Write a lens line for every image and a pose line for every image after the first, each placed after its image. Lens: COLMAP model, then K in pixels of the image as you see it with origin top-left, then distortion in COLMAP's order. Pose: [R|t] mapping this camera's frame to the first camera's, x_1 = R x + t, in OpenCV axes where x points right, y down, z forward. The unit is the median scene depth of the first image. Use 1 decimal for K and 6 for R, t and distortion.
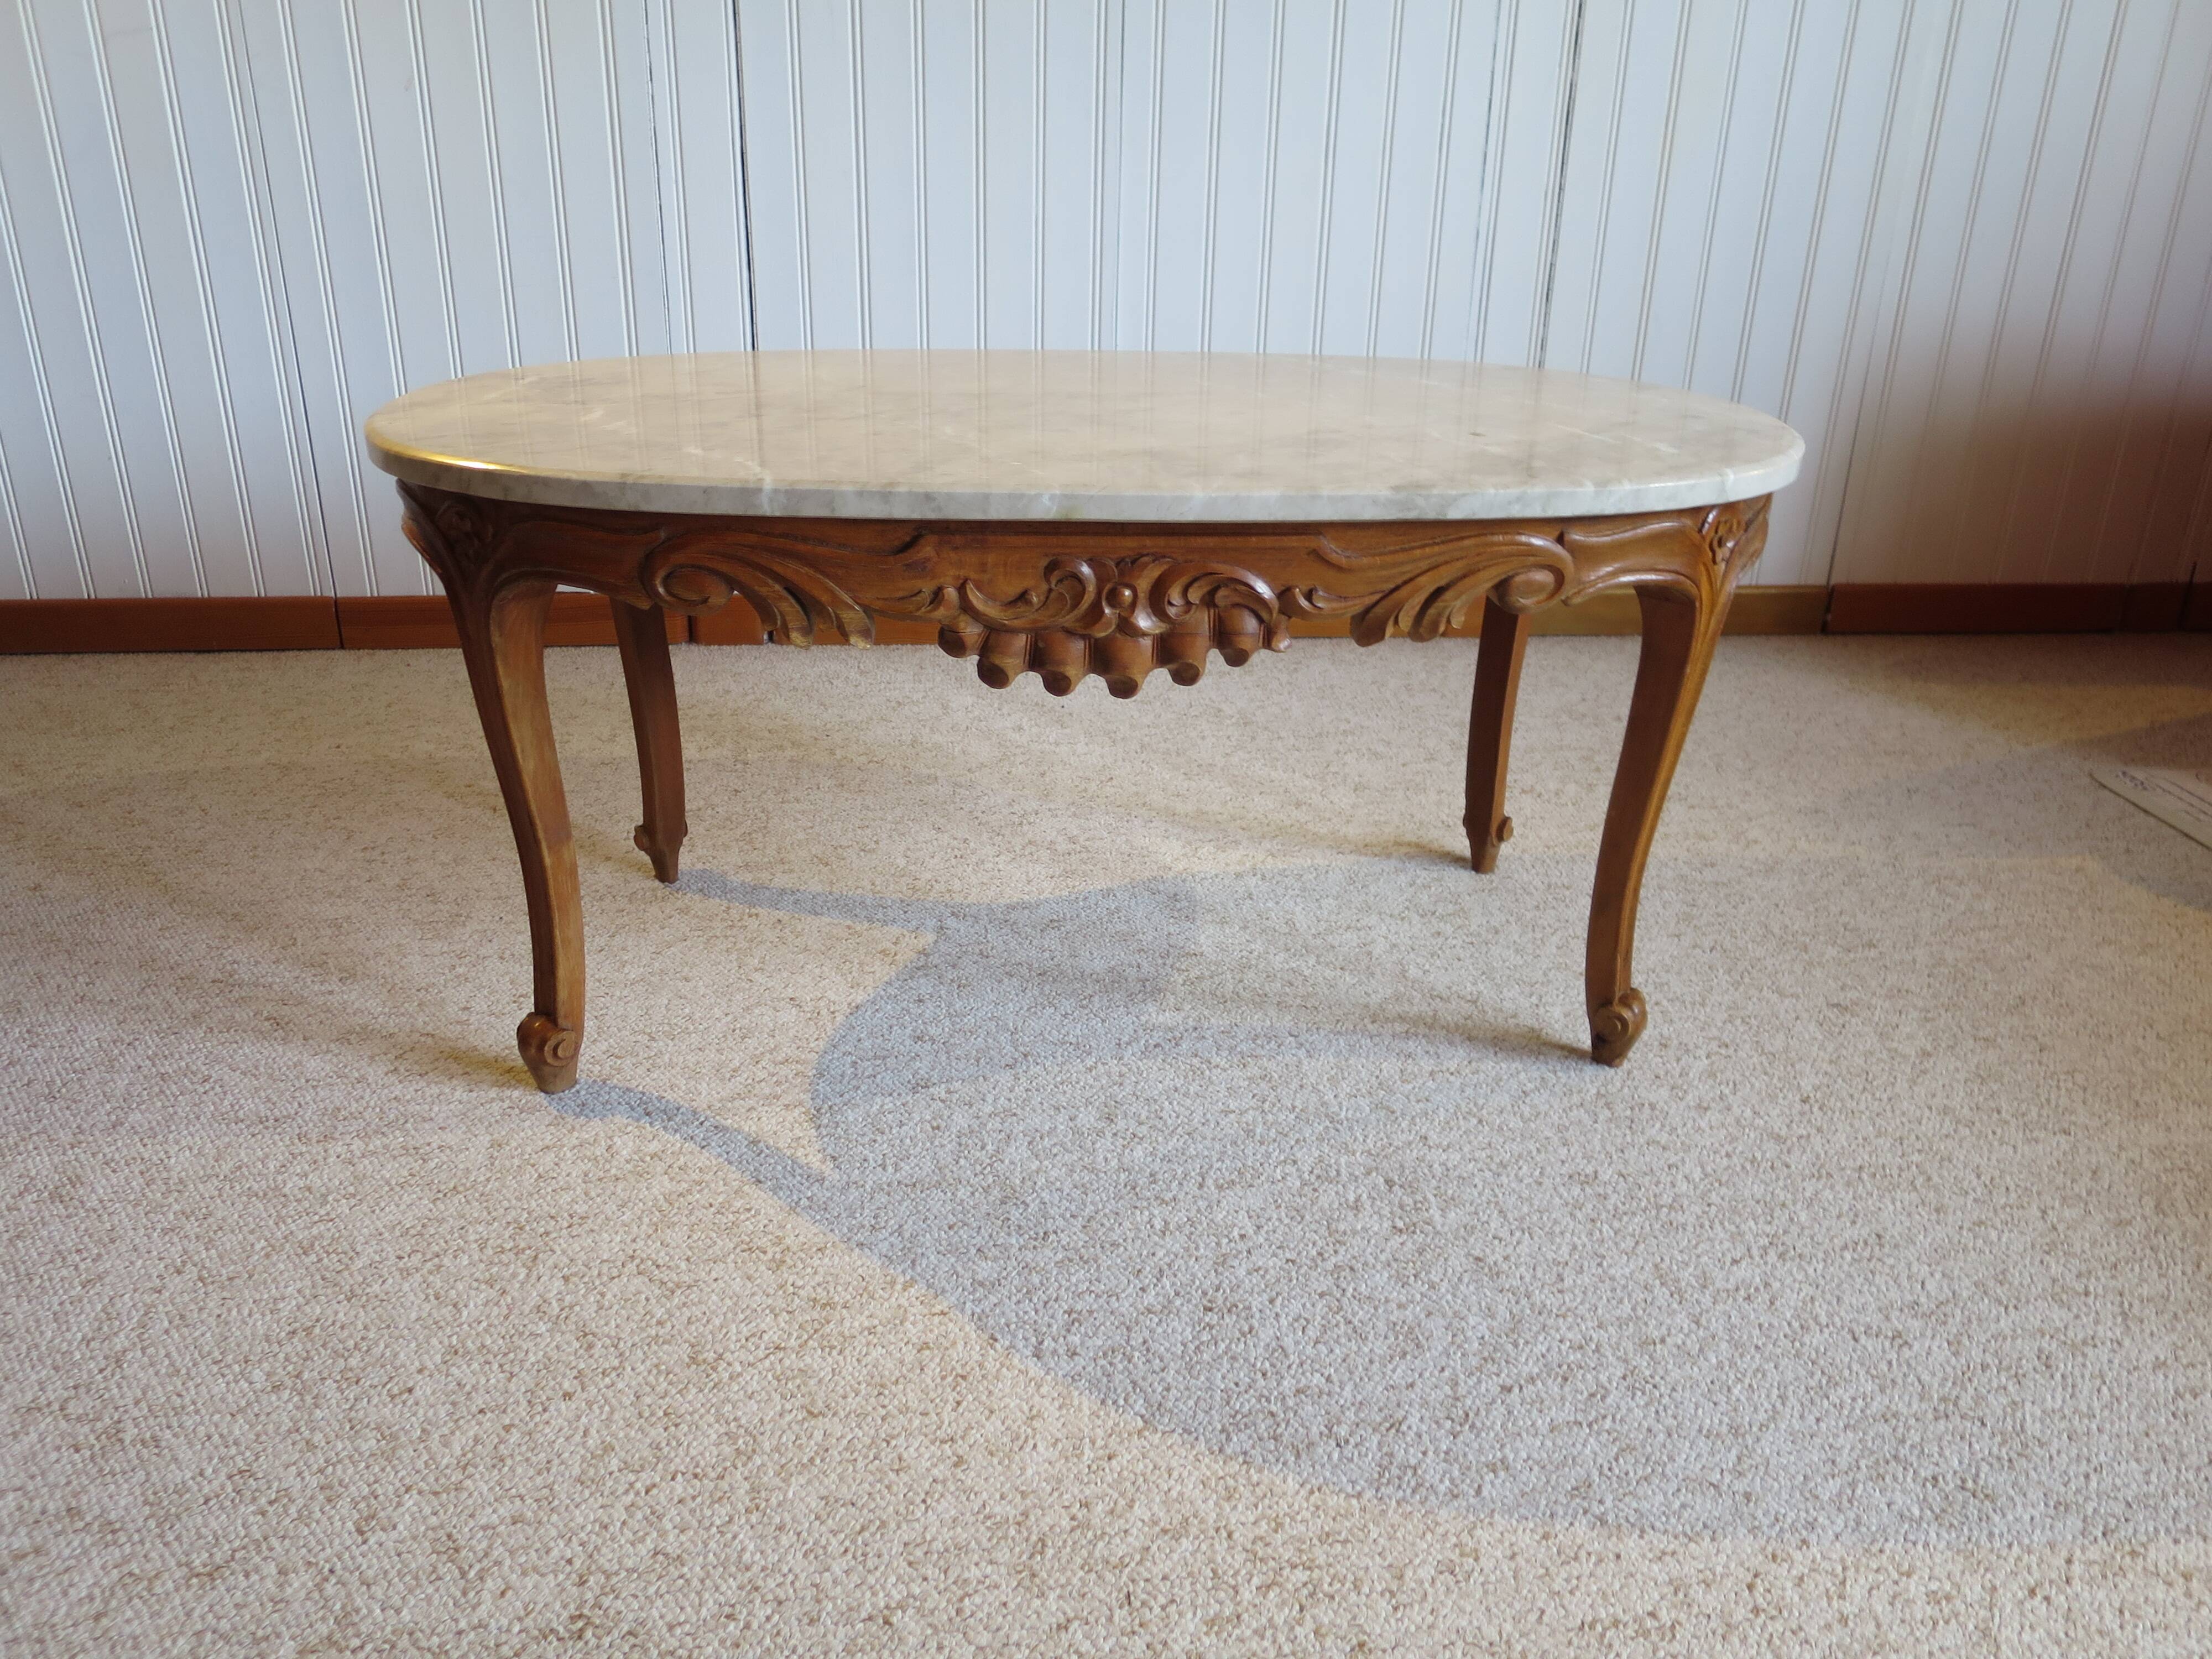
lens RADIAL K [[1648.3, 0, 1103.6], [0, 1648.3, 829.8], [0, 0, 1]] dist [-0.051107, 0.026360]
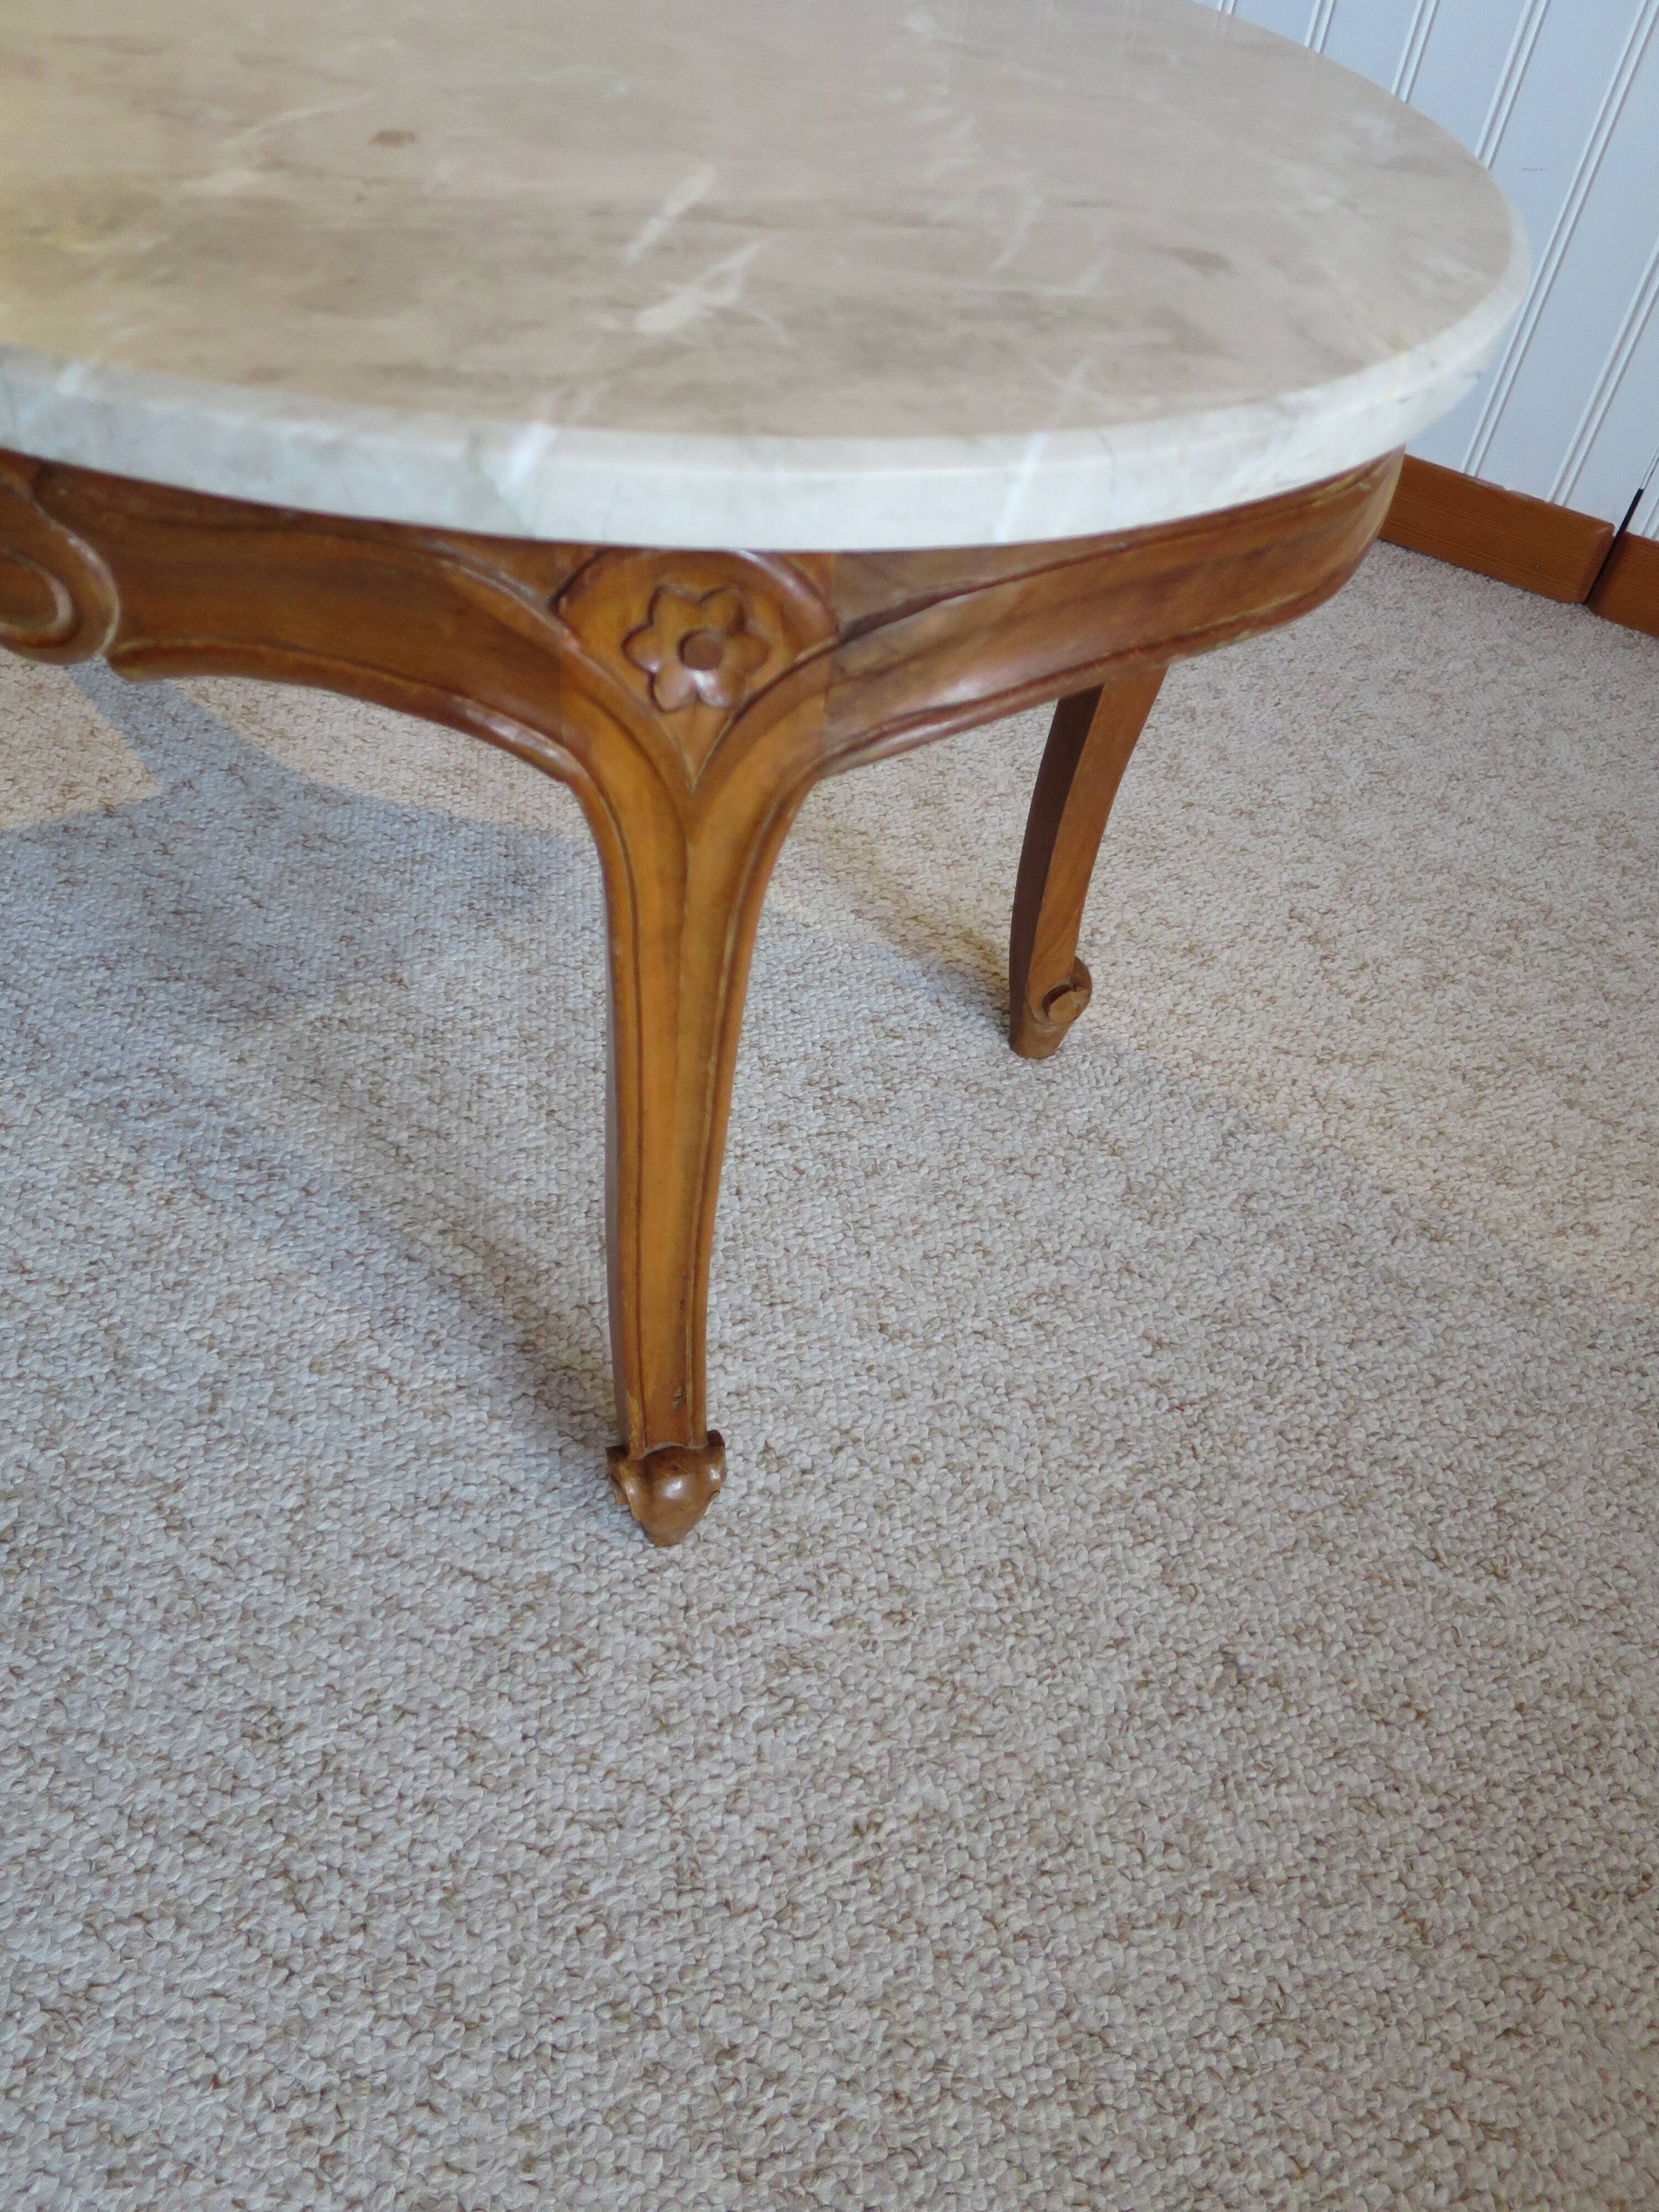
lens RADIAL K [[1648.3, 0, 832.0], [0, 1648.3, 1106.6], [0, 0, 1]] dist [-0.051107, 0.026360]
pose [[0.819149, 0.455629, -0.348422, 0.434361], [-0.309821, 0.862685, 0.399731, -0.184980], [0.482707, -0.219491, 0.847831, 0.555572]]
